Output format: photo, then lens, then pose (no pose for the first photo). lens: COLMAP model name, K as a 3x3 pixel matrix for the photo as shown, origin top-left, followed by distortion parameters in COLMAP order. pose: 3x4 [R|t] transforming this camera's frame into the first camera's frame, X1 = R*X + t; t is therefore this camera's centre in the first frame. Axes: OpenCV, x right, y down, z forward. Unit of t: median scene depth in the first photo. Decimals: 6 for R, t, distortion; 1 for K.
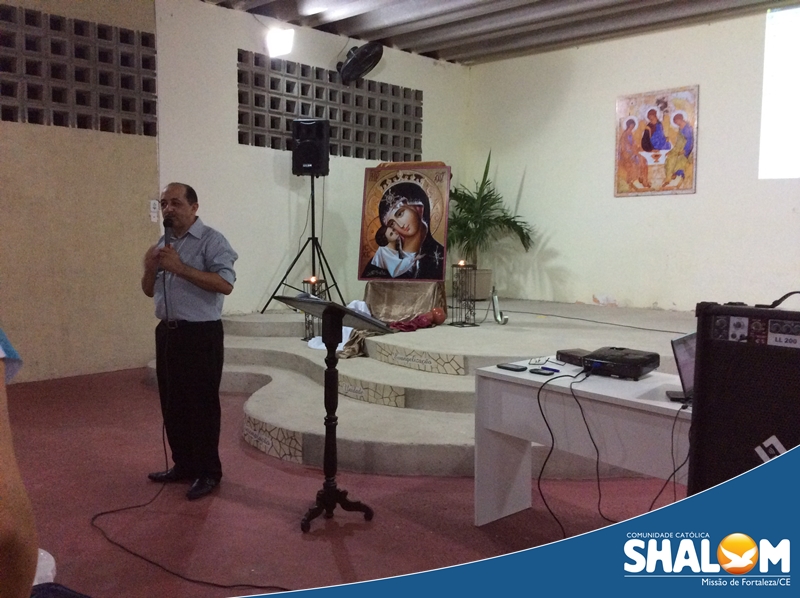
lens RADIAL K [[761.4, 0, 410.1], [0, 761.4, 310.8], [0, 0, 1]] dist [0.045710, 0.000000]
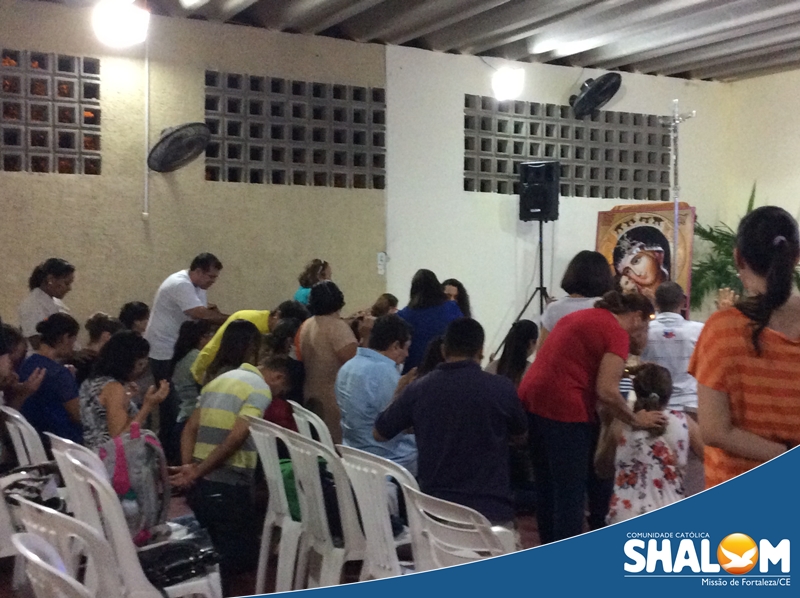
lens RADIAL K [[1055.3, 0, 400.4], [0, 1055.3, 295.5], [0, 0, 1]] dist [0.153704, 0.000000]
pose [[0.964956, -0.009244, -0.262250, 0.044501], [-0.012784, 0.996537, -0.082164, 0.021412], [0.262102, 0.082637, 0.961496, -0.278904]]
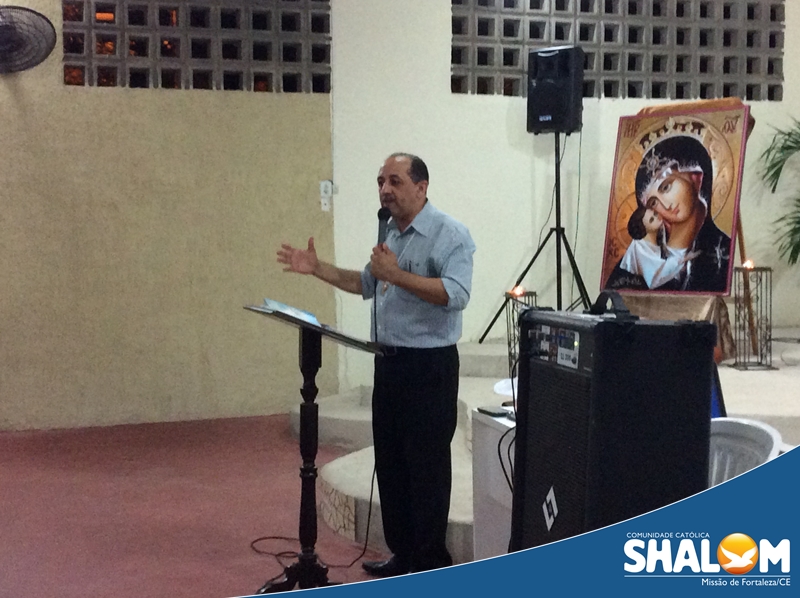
lens RADIAL K [[1297.8, 0, 397.8], [0, 1297.8, 299.1], [0, 0, 1]] dist [0.126840, 0.000000]
pose [[0.893028, 0.005618, -0.449966, 0.254969], [-0.025219, 0.998975, -0.037579, 0.009808], [0.449294, 0.044906, 0.892255, -0.048867]]
